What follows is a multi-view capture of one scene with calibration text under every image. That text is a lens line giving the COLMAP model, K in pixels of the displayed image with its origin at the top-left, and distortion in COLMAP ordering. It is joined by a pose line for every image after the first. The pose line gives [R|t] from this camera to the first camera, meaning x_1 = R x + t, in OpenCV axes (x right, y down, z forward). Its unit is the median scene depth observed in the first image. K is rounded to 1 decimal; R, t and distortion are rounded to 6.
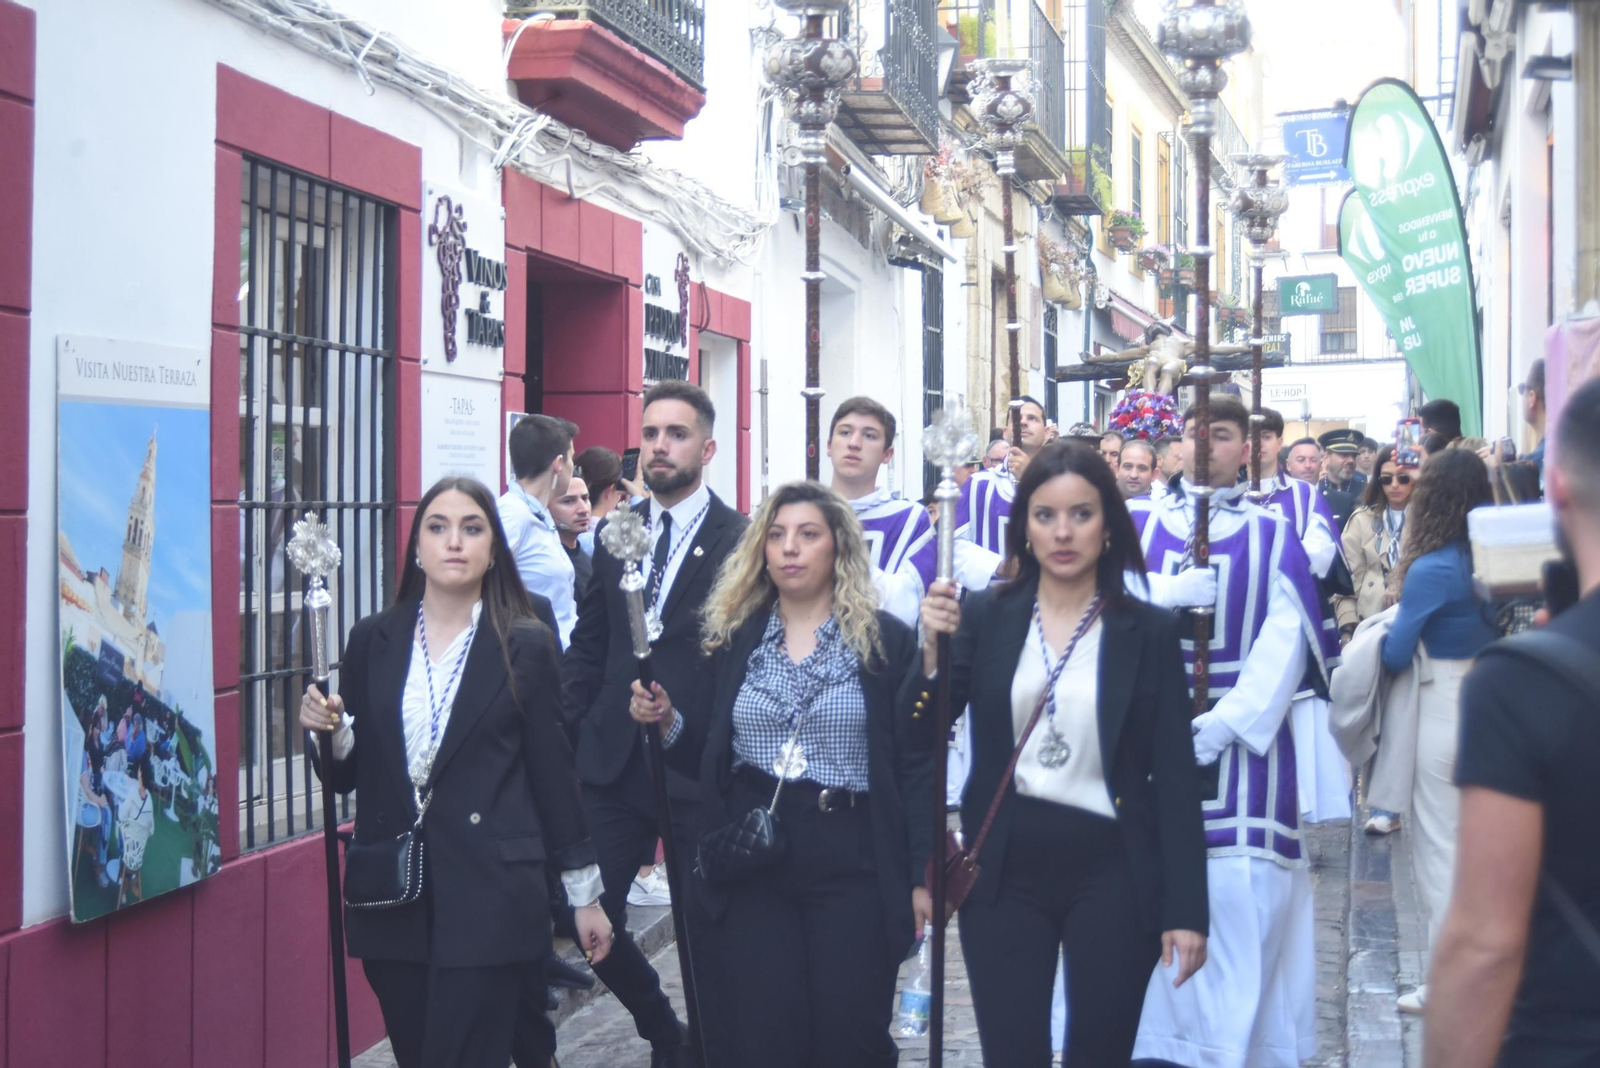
lens RADIAL K [[2846.1, 0, 806.1], [0, 2846.1, 517.3], [0, 0, 1]] dist [0.026751, 0.005646]
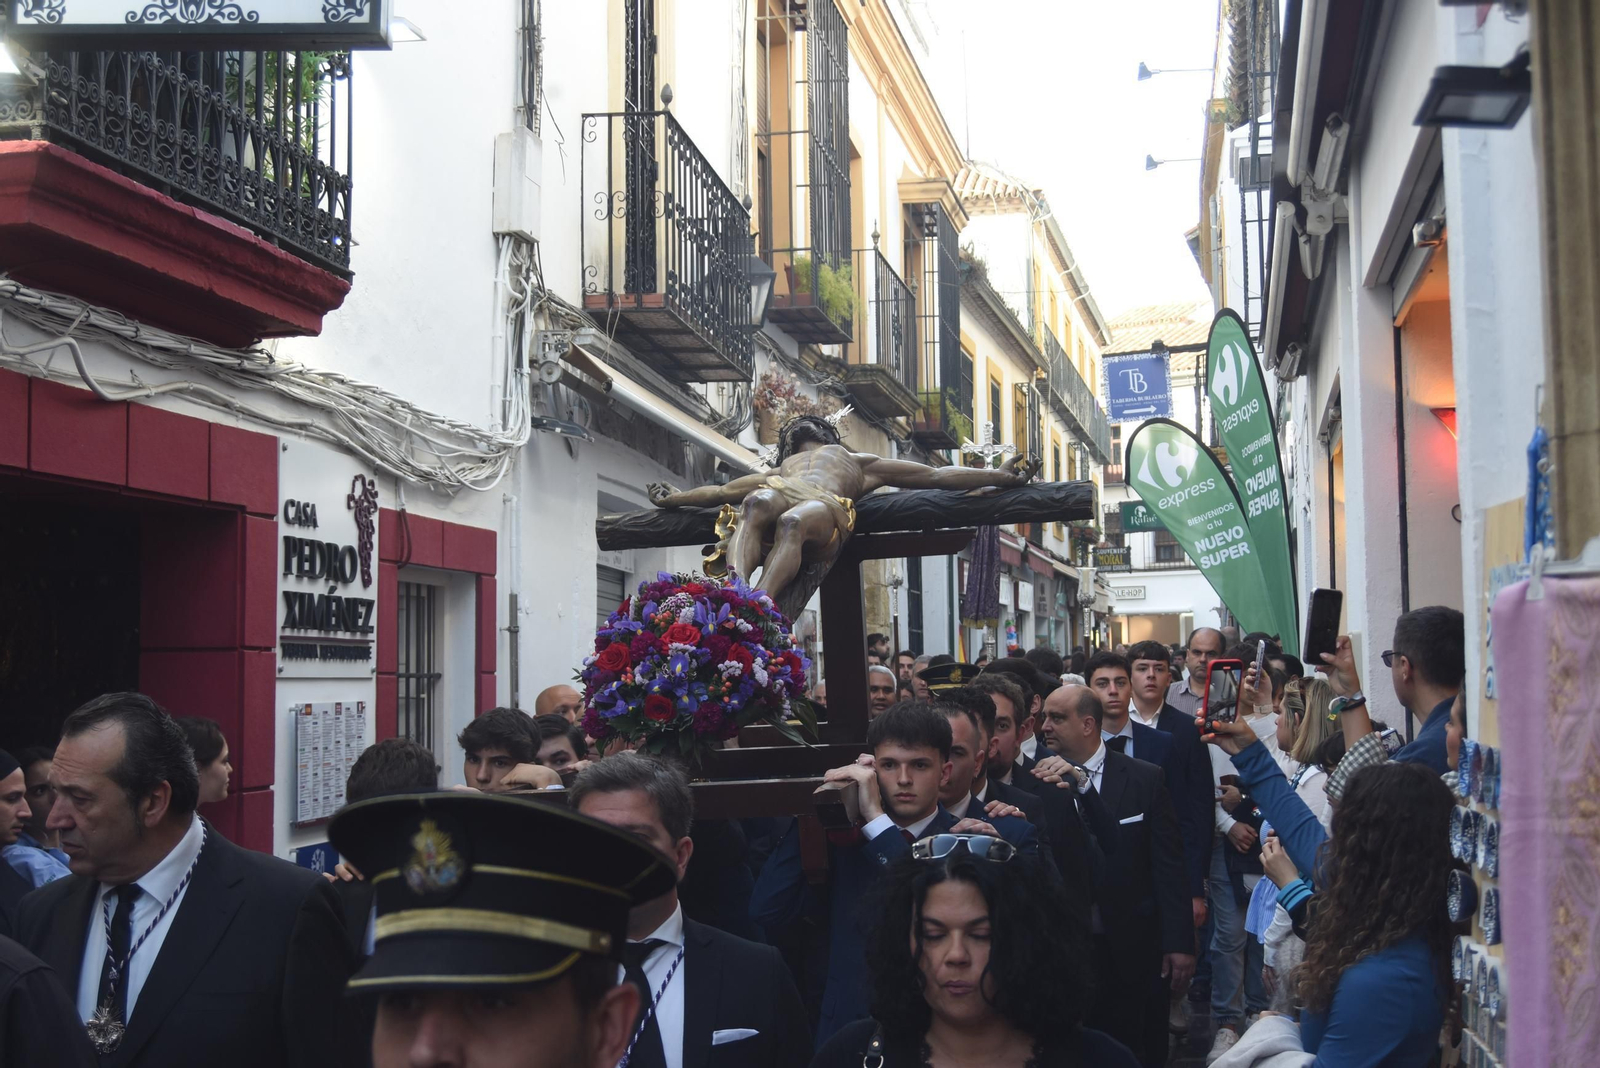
lens RADIAL K [[2124.6, 0, 800.0], [0, 2124.6, 534.0], [0, 0, 1]] dist [0.002599, 0.002376]
pose [[0.999914, -0.007828, 0.010486, 0.083822], [0.008547, 0.997485, -0.070365, -0.031812], [-0.009909, 0.070449, 0.997466, 0.391059]]
